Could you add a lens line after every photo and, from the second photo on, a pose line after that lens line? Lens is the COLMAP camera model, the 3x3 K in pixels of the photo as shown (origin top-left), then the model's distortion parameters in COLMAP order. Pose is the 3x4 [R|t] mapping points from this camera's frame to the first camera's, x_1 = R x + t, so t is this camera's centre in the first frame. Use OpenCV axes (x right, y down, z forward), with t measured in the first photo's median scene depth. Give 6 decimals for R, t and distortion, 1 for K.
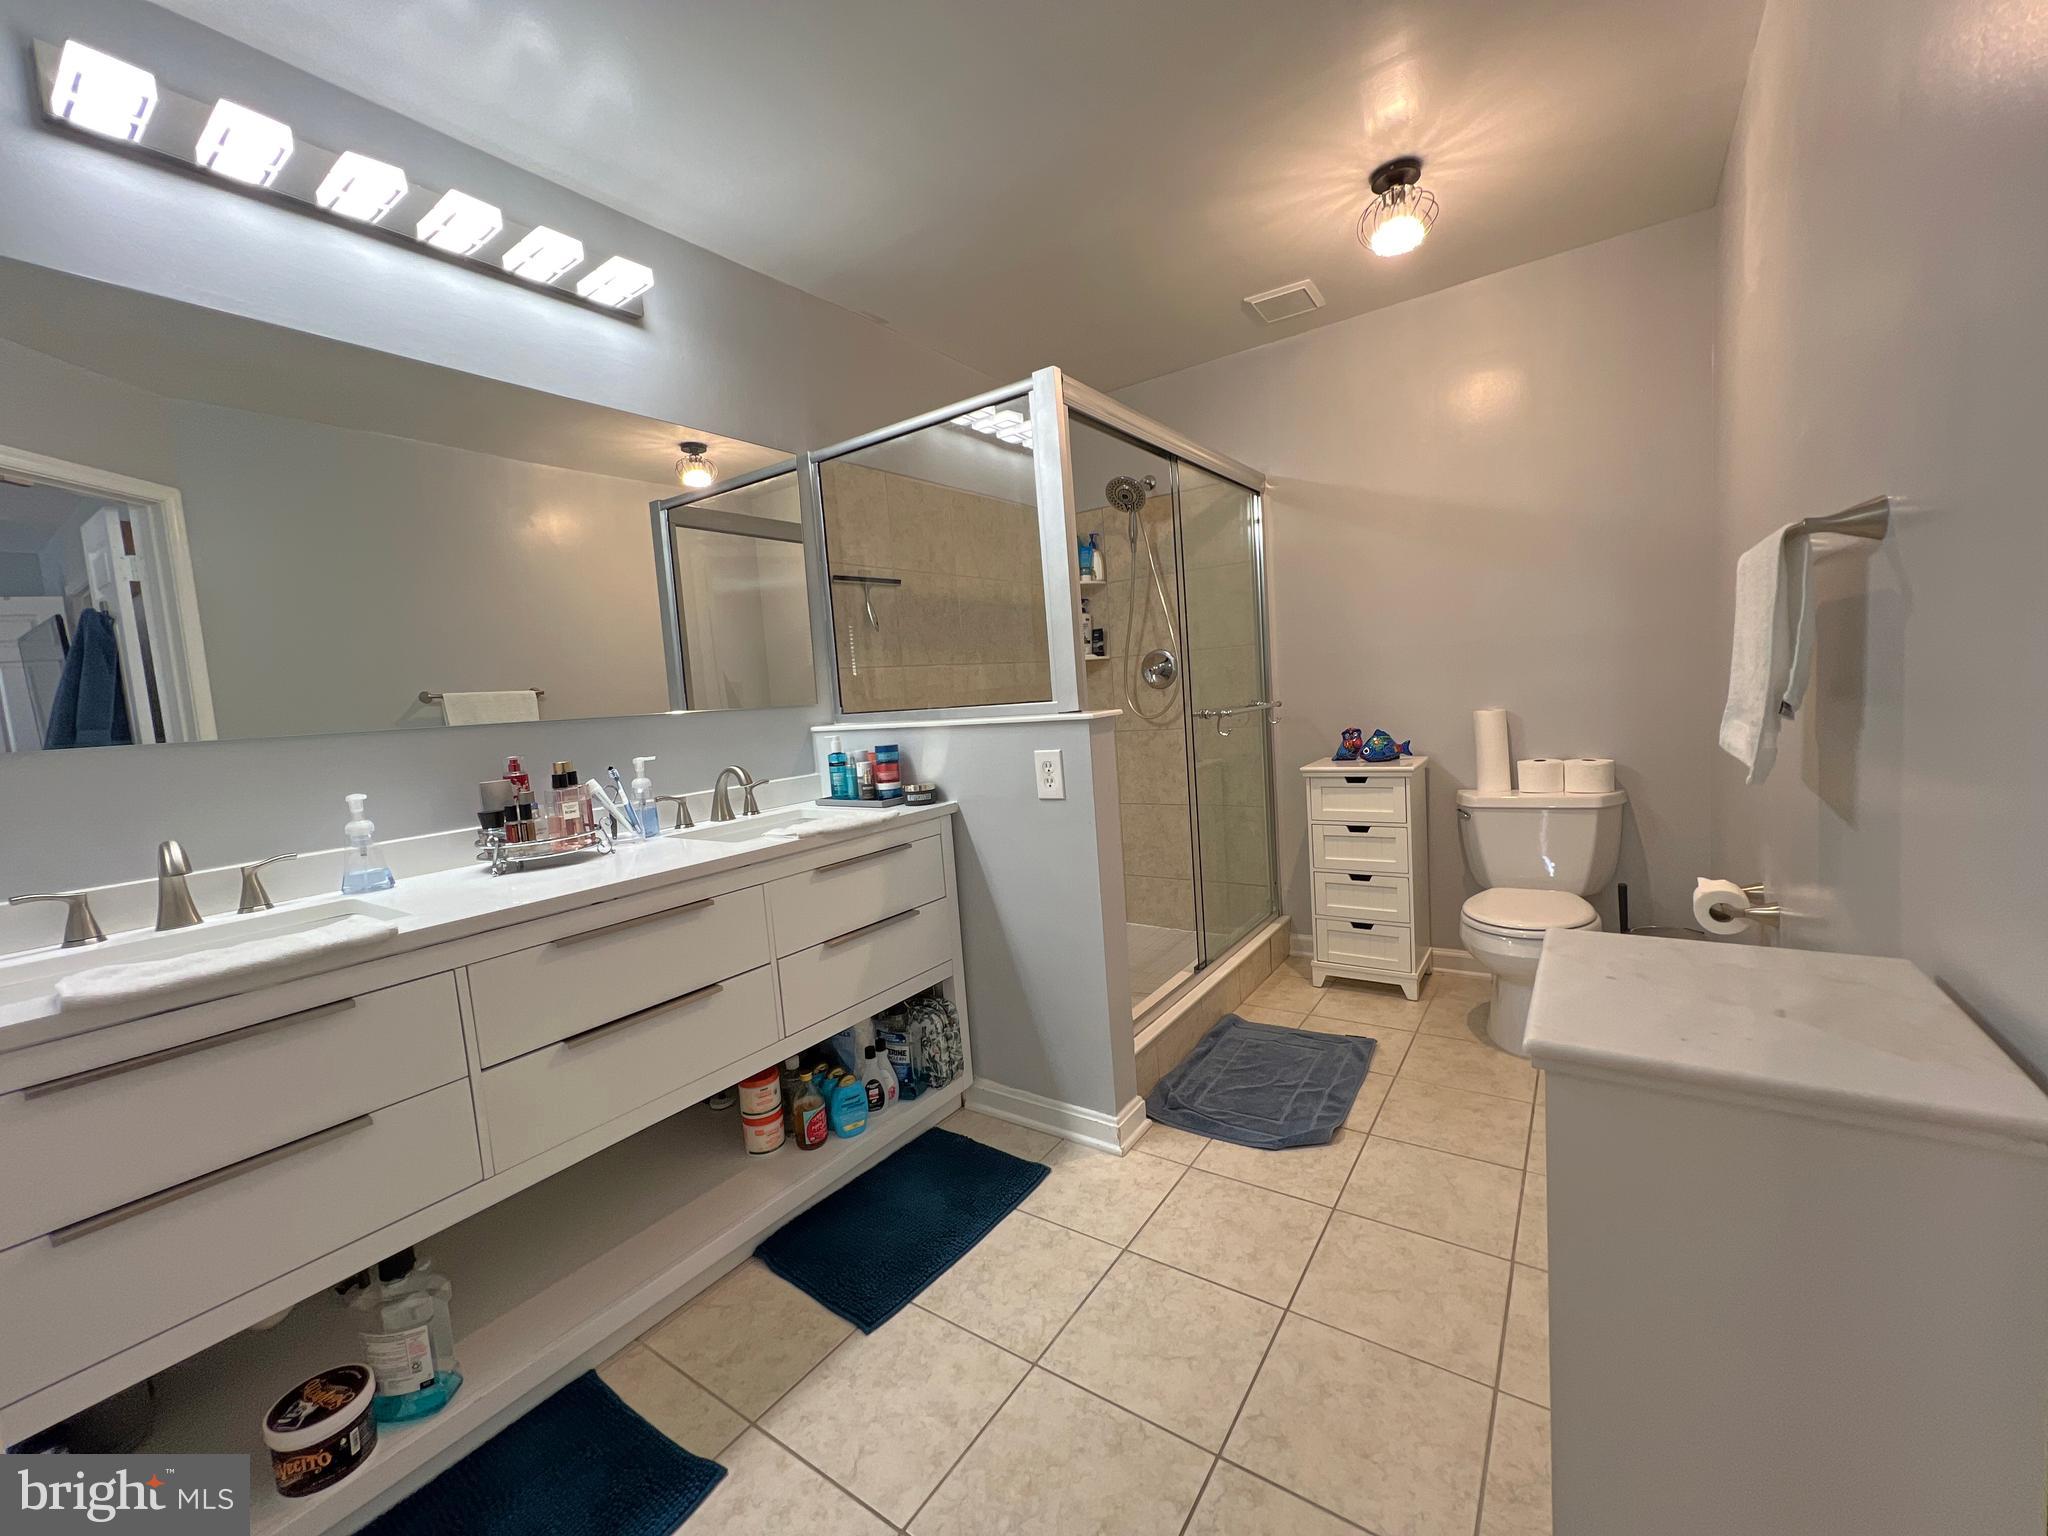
lens RADIAL K [[821.8, 0, 1022.7], [0, 821.8, 758.3], [0, 0, 1]] dist [-0.002046, 0.000615]
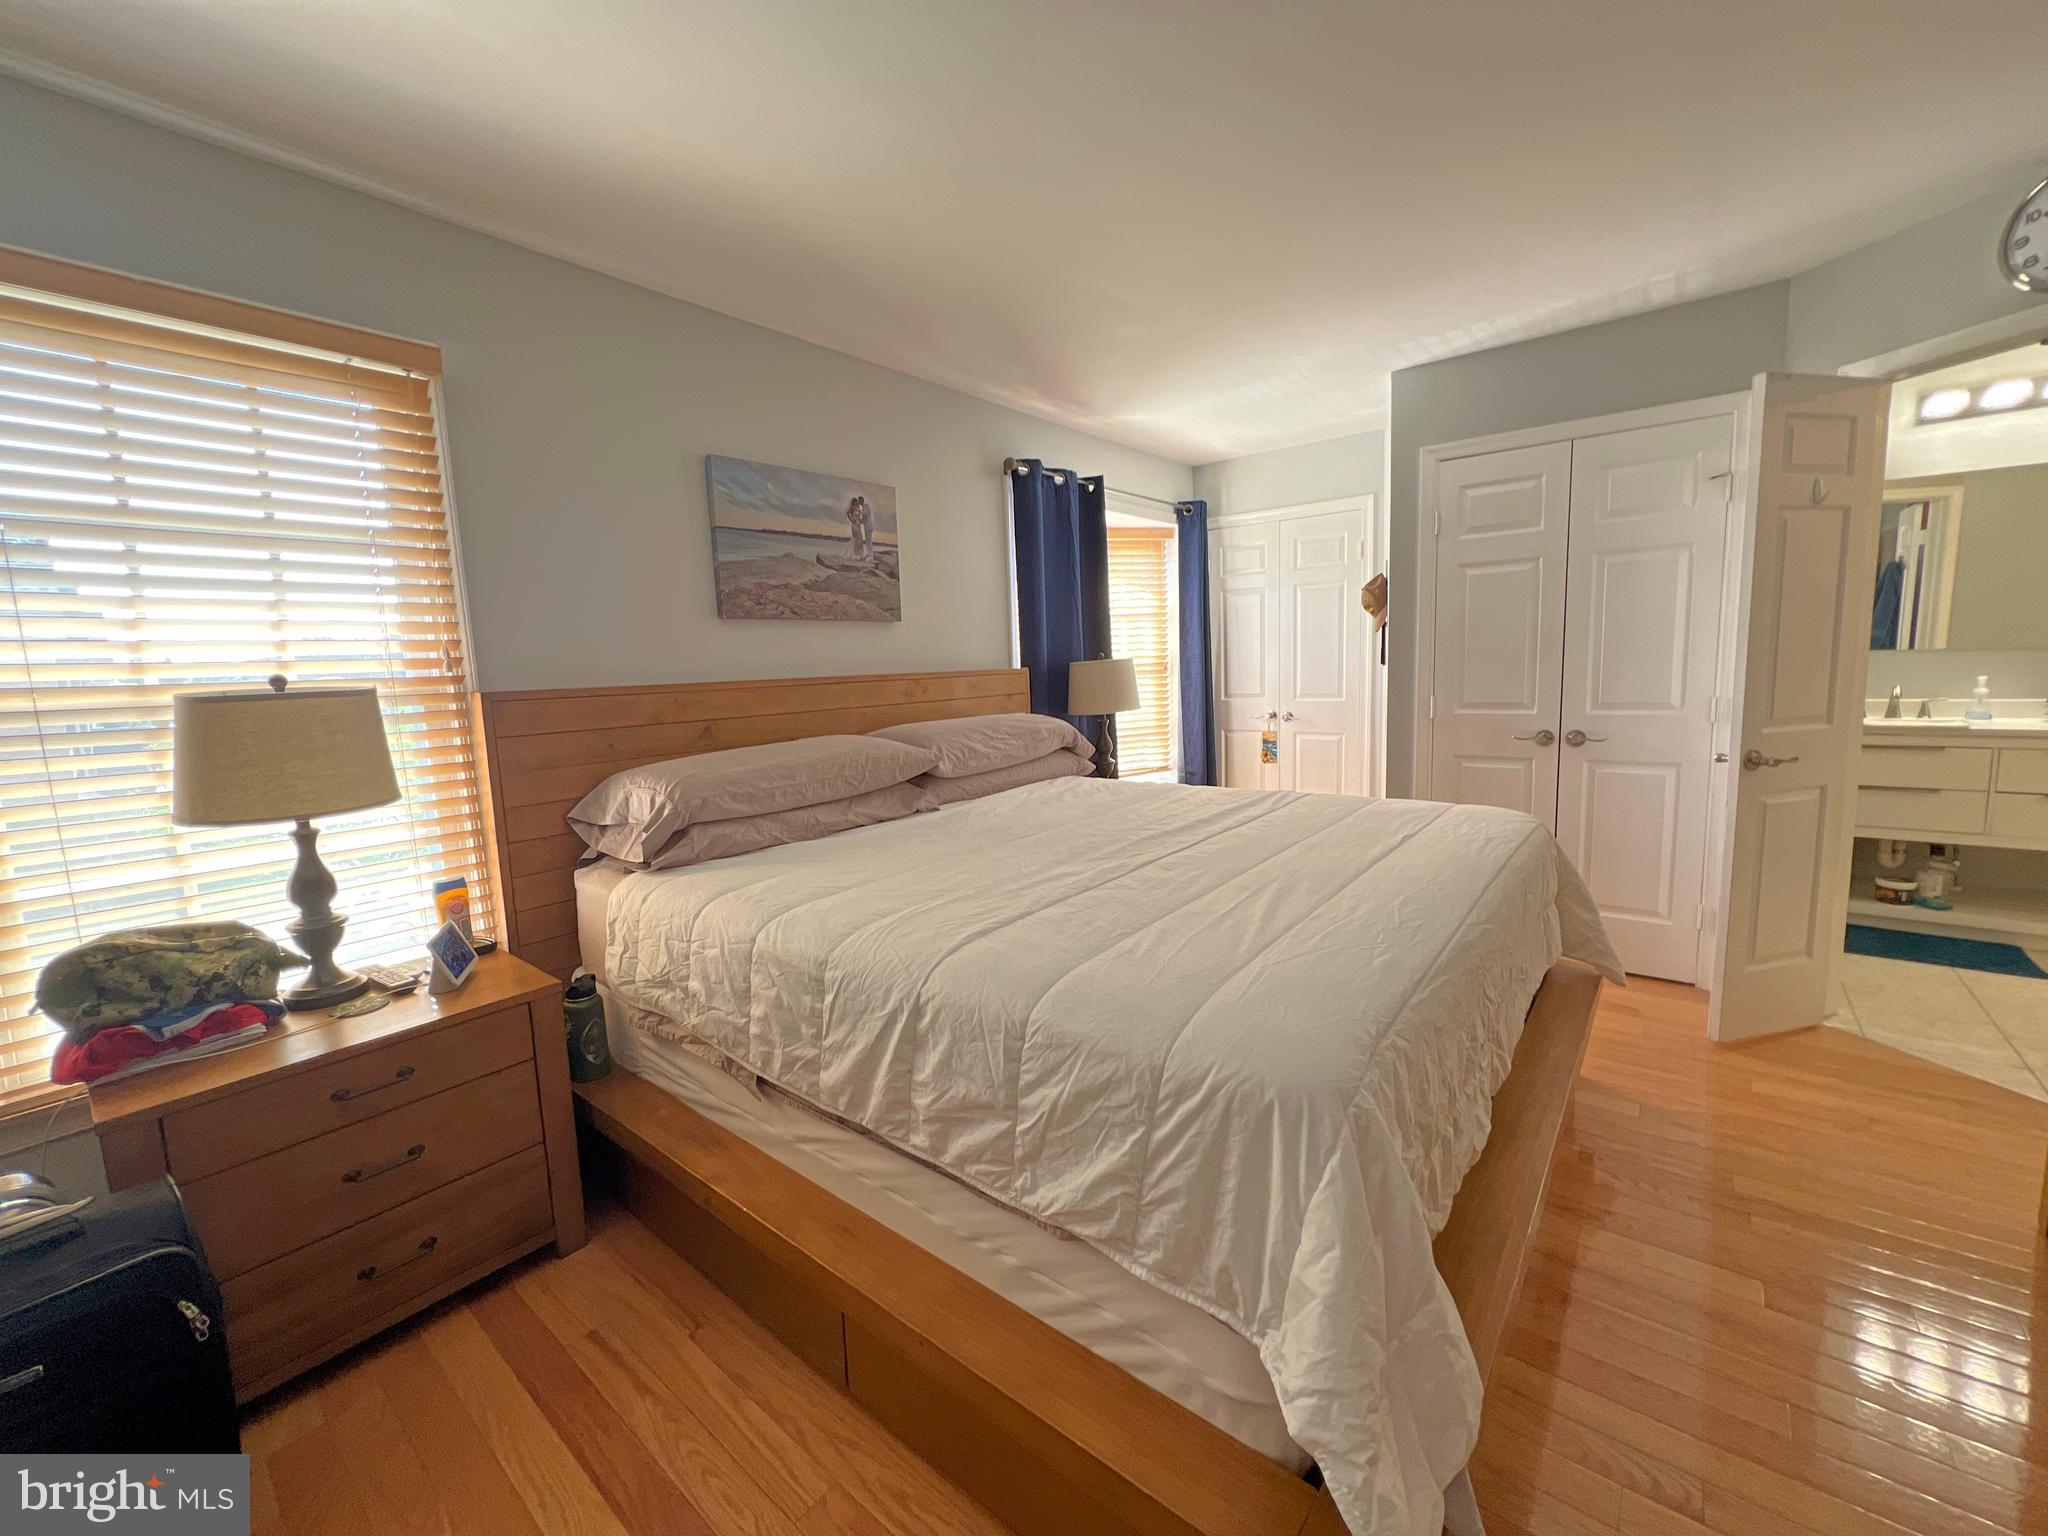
lens RADIAL K [[821.8, 0, 1022.9], [0, 821.8, 765.4], [0, 0, 1]] dist [-0.002046, 0.000615]
pose [[-0.068558, 0.184656, -0.980409, 1.629093], [-0.060678, 0.980130, 0.188847, 0.019063], [0.995800, 0.072436, -0.055991, -1.488281]]
